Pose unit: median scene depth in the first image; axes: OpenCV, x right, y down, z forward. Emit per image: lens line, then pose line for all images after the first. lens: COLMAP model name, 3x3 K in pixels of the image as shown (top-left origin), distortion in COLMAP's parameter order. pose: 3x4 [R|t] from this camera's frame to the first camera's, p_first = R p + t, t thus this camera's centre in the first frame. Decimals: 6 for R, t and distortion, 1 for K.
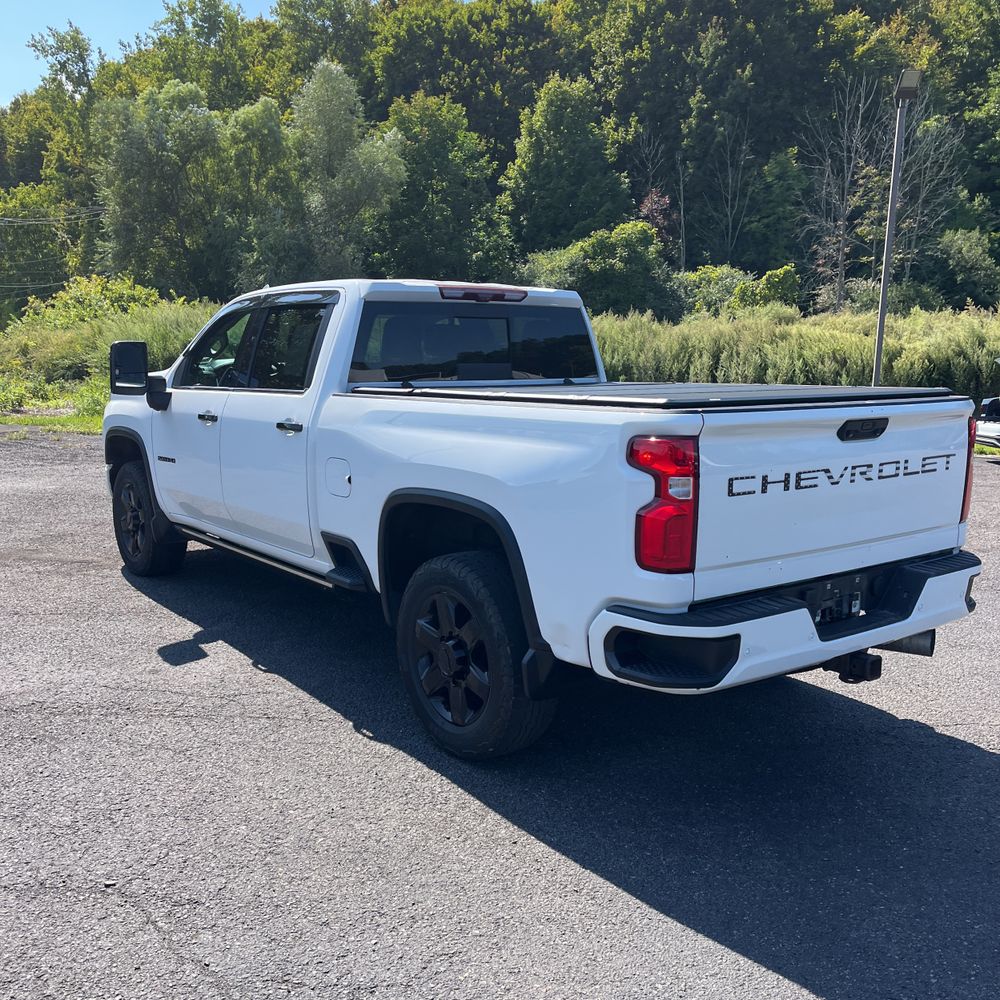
lens RADIAL K [[1007.3, 0, 497.2], [0, 1007.3, 486.2], [0, 0, 1]] dist [0.048511, -0.050618]
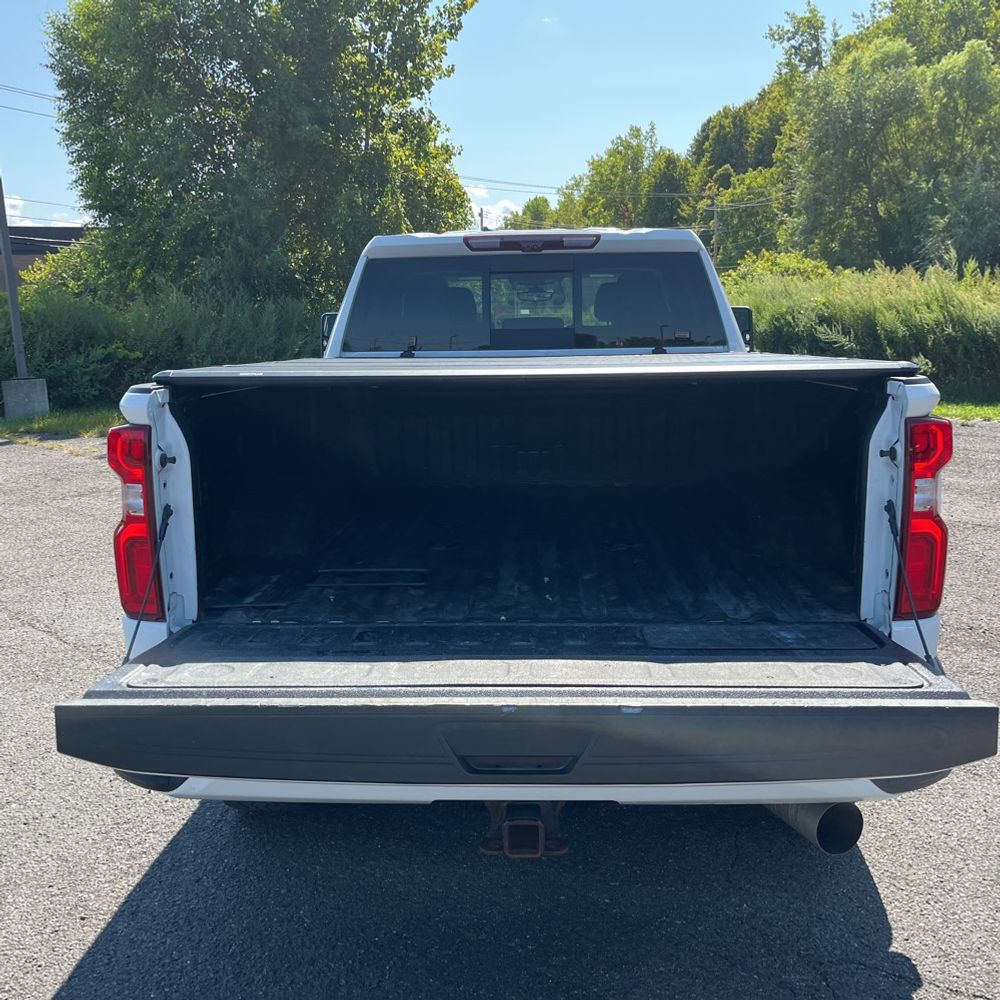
lens RADIAL K [[1007.3, 0, 497.2], [0, 1007.3, 486.2], [0, 0, 1]] dist [0.048511, -0.050618]
pose [[0.785230, 0.083634, -0.613530, 0.684030], [-0.068141, 0.996490, 0.048628, -0.049913], [0.615443, 0.003622, 0.788173, 0.511024]]
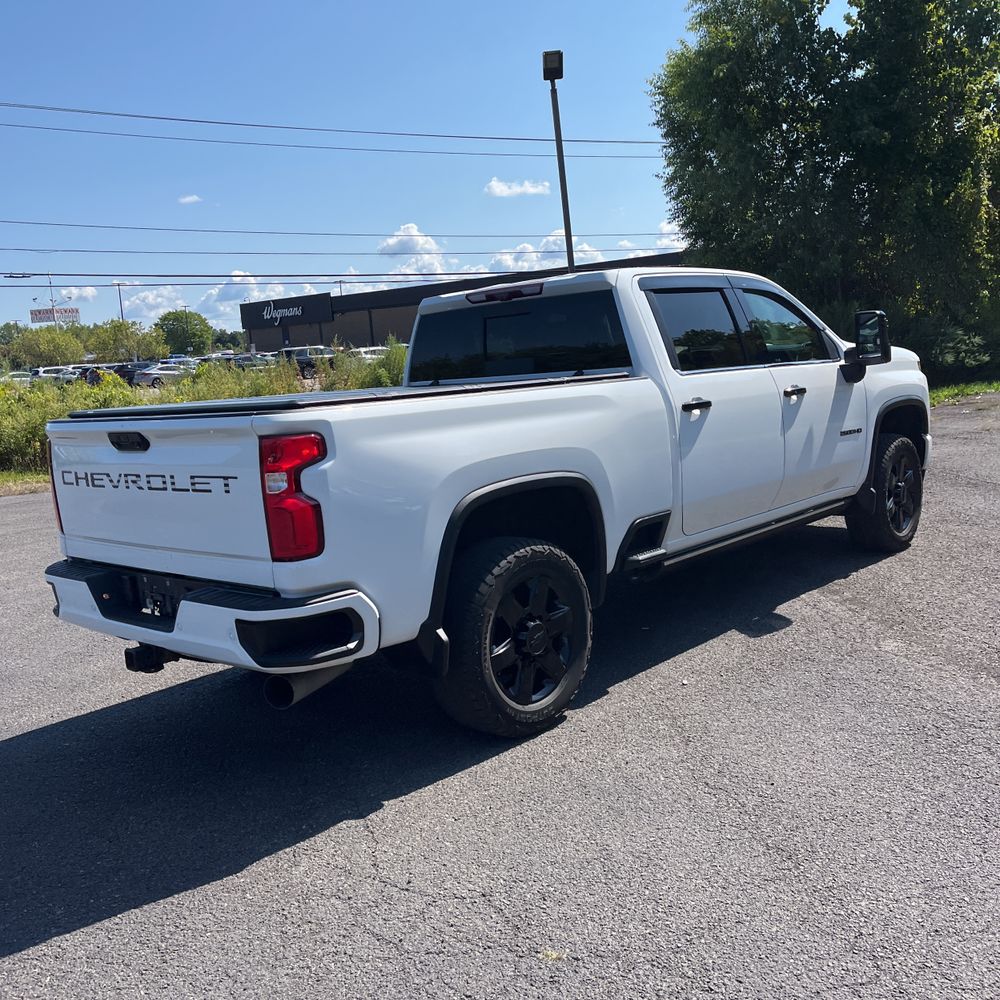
lens RADIAL K [[1010.8, 0, 496.8], [0, 1010.8, 498.8], [0, 0, 1]] dist [0.027476, -0.012406]
pose [[0.183514, 0.114138, -0.976368, 1.451038], [-0.051795, 0.992979, 0.106345, -0.126602], [0.981652, 0.031055, 0.188137, 1.139986]]
